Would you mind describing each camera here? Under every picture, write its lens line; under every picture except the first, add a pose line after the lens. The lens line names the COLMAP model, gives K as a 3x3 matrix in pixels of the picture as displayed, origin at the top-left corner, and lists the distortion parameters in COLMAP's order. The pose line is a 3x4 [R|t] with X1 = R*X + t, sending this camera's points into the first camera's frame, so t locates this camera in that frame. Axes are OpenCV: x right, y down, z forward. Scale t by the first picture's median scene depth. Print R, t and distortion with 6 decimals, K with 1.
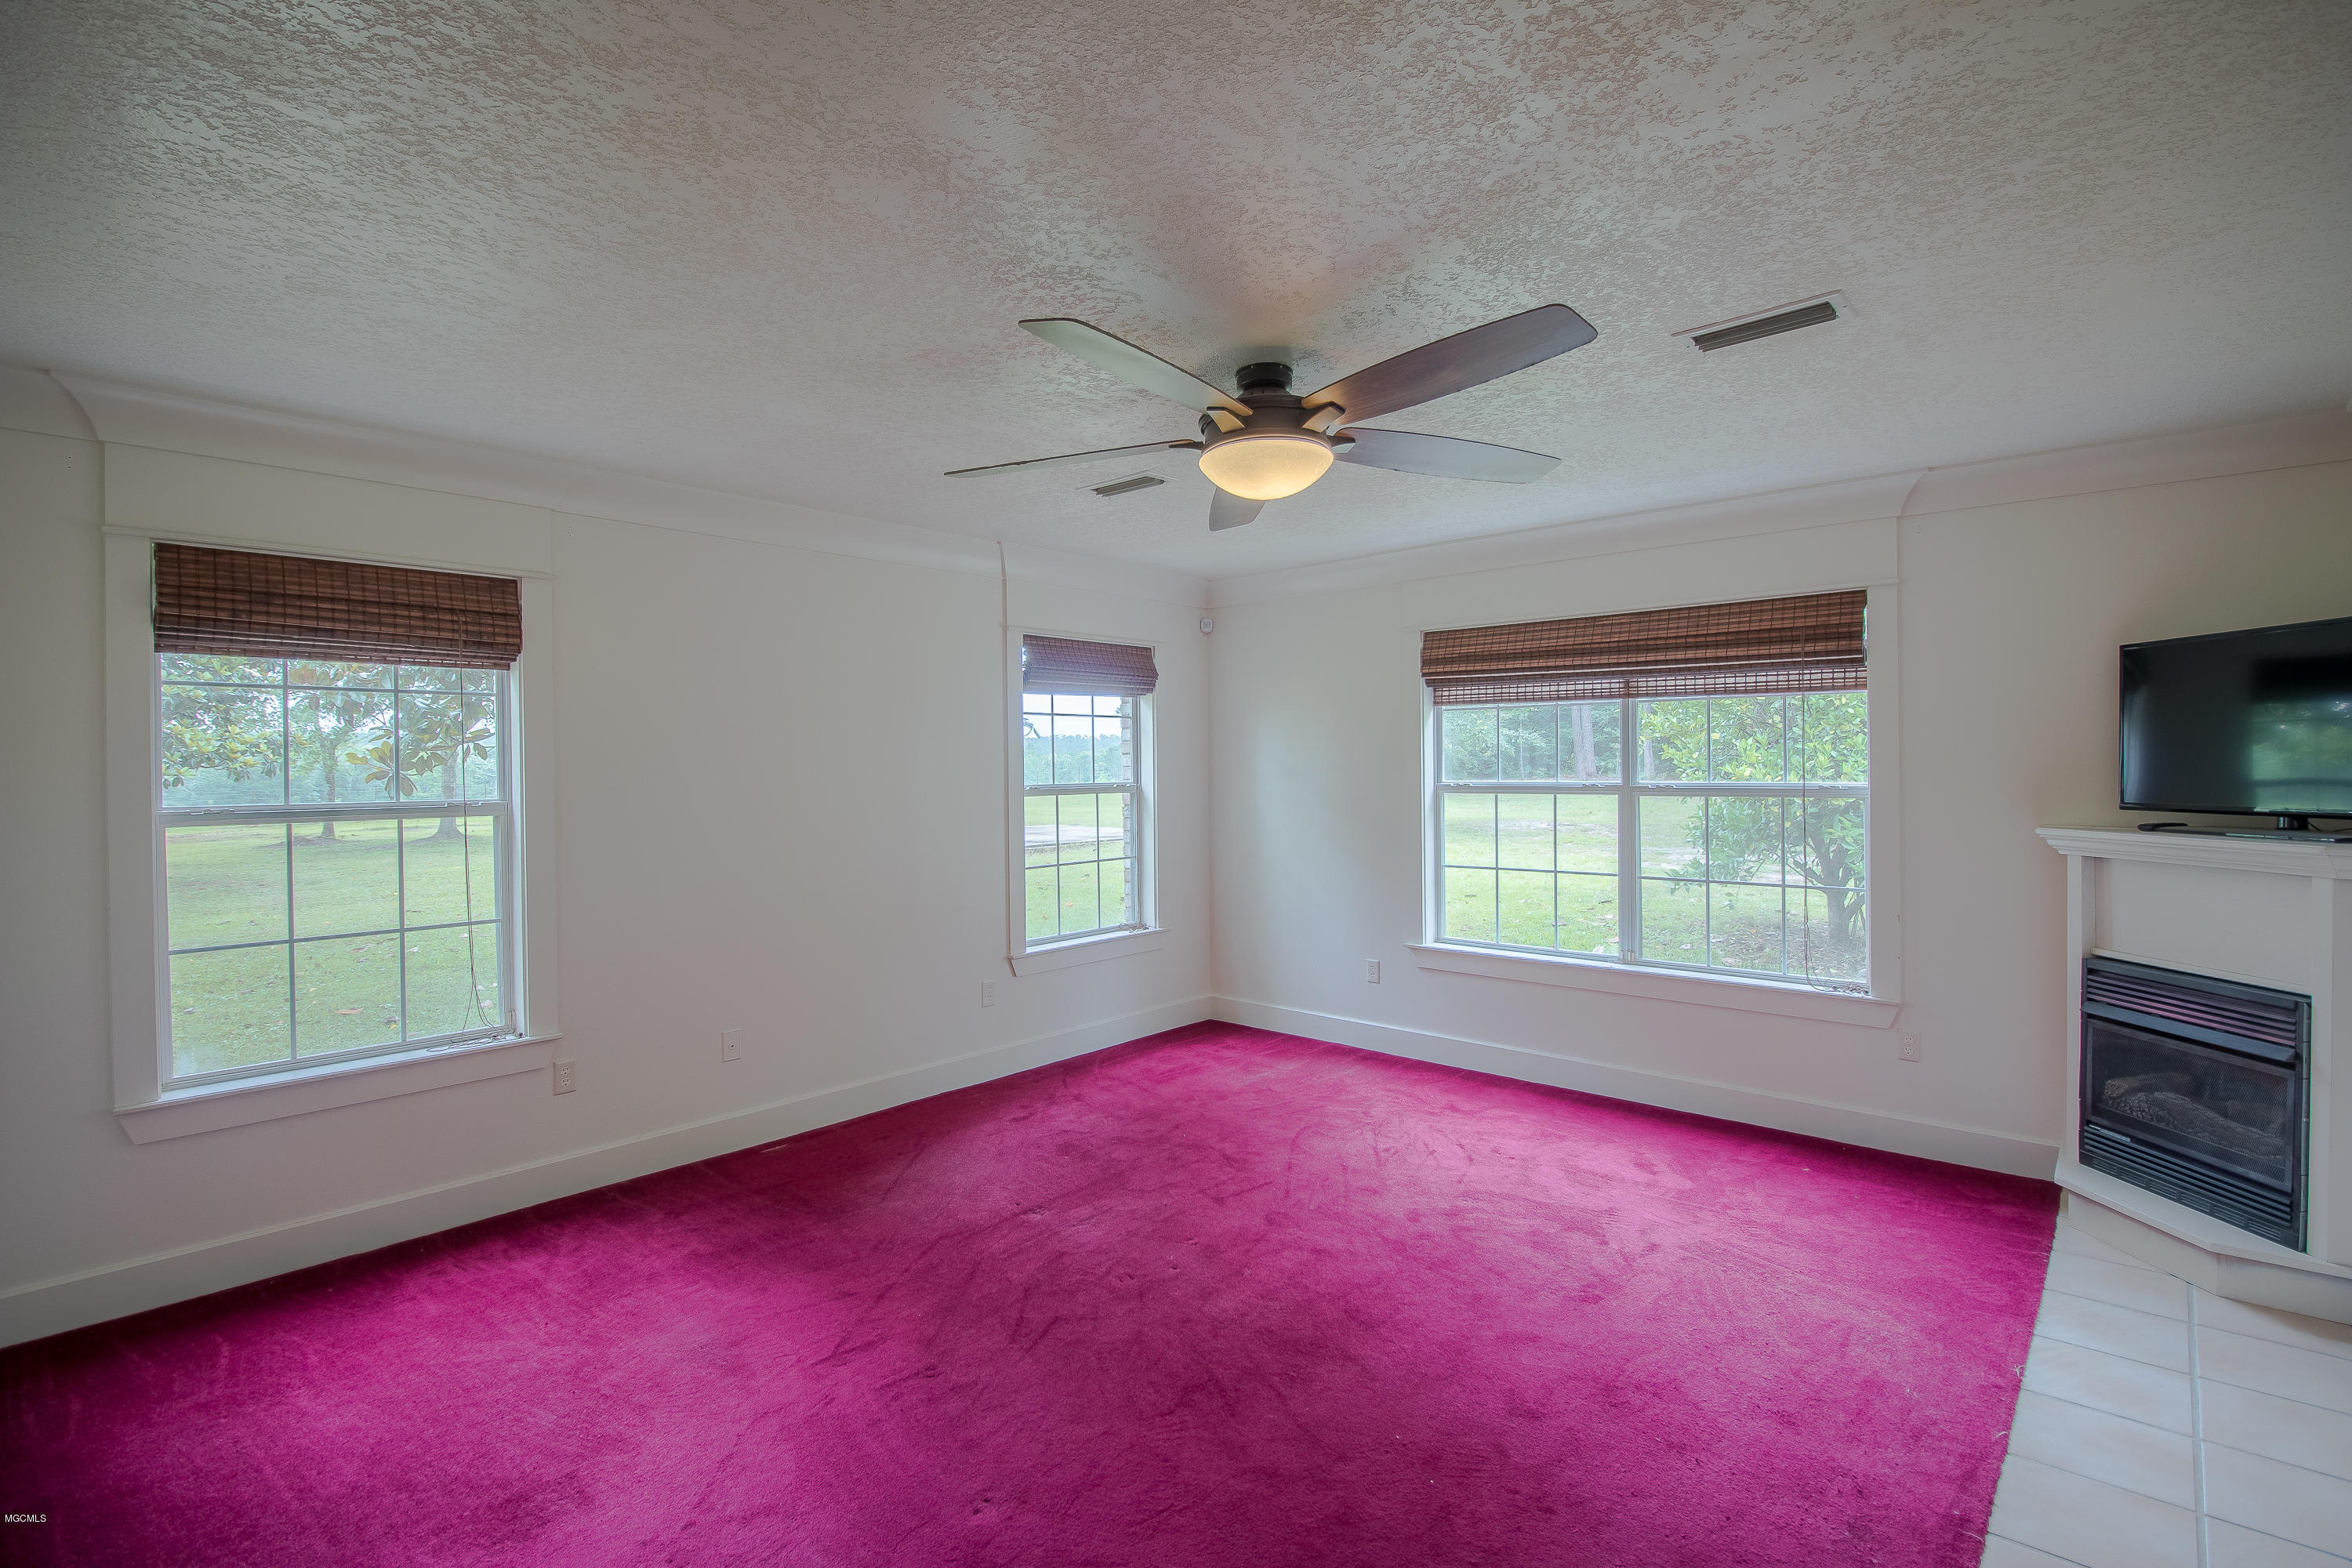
lens RADIAL K [[1090.6, 0, 1164.7], [0, 1090.6, 769.3], [0, 0, 1]] dist [-0.000651, -0.012529]
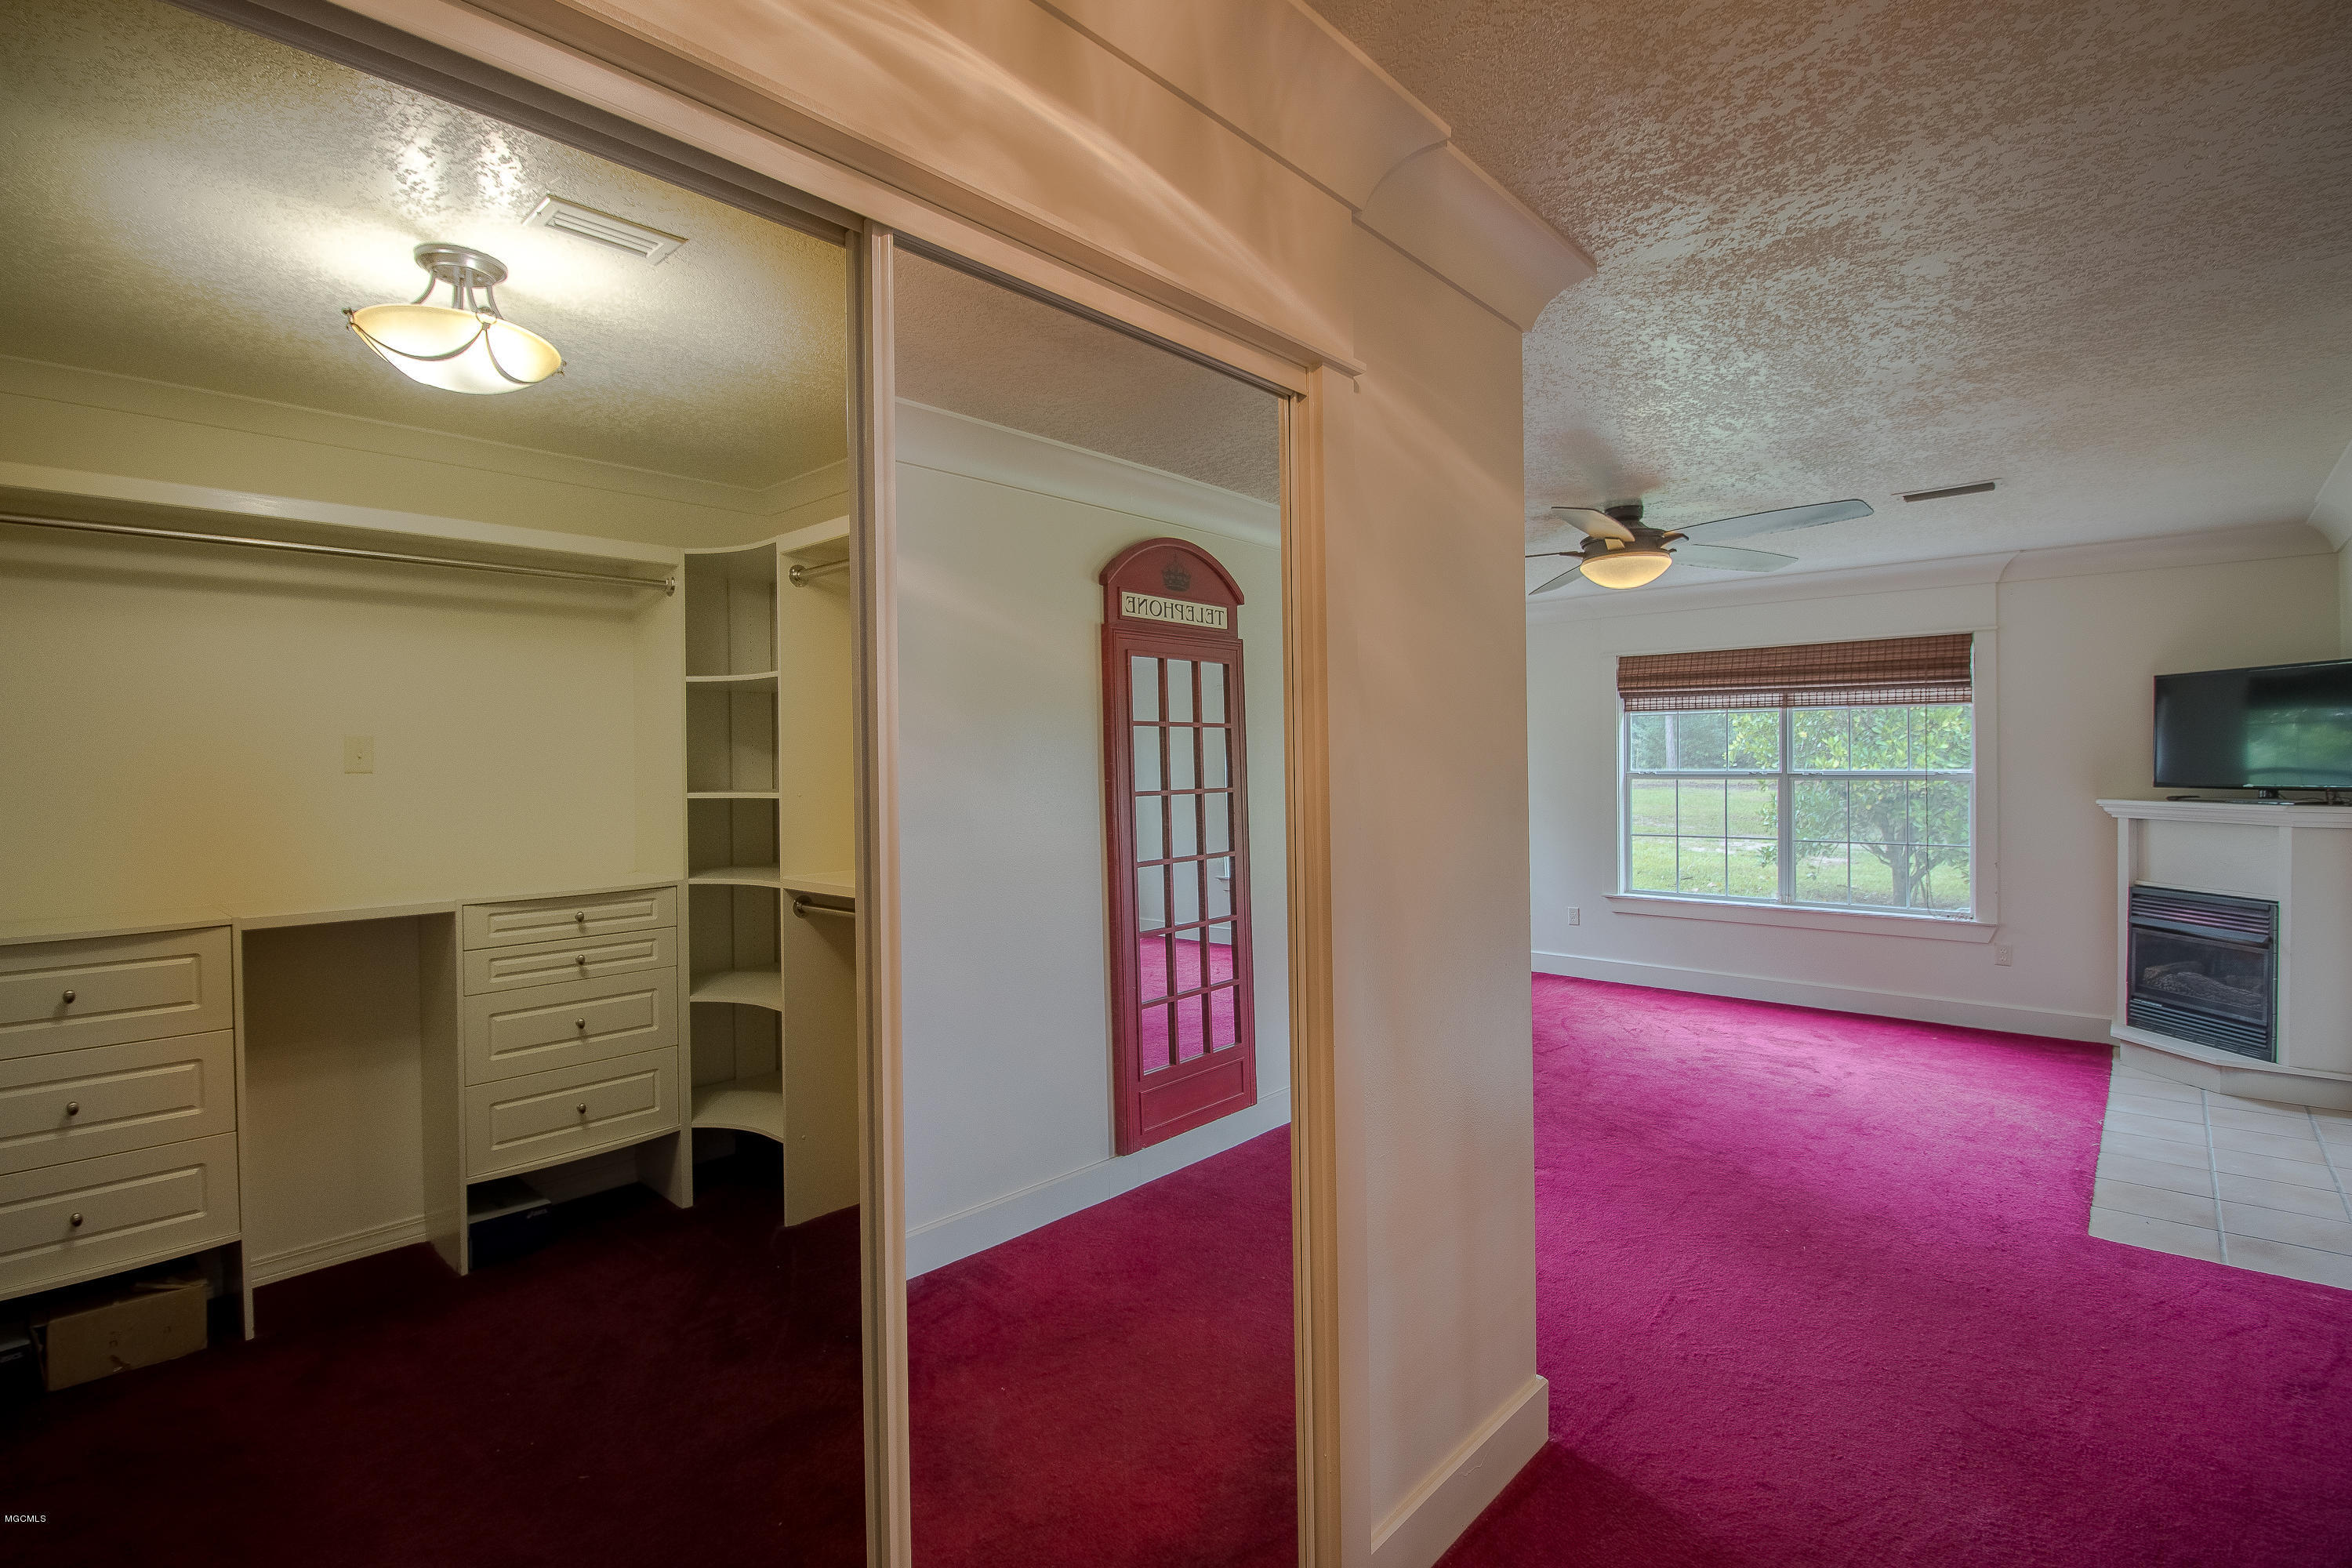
lens RADIAL K [[1090.6, 0, 1164.7], [0, 1090.6, 769.3], [0, 0, 1]] dist [-0.000651, -0.012529]
pose [[0.999998, -0.000596, -0.001988, -0.427132], [0.000605, 0.999990, 0.004494, 0.005219], [0.001985, -0.004495, 0.999988, -0.439131]]
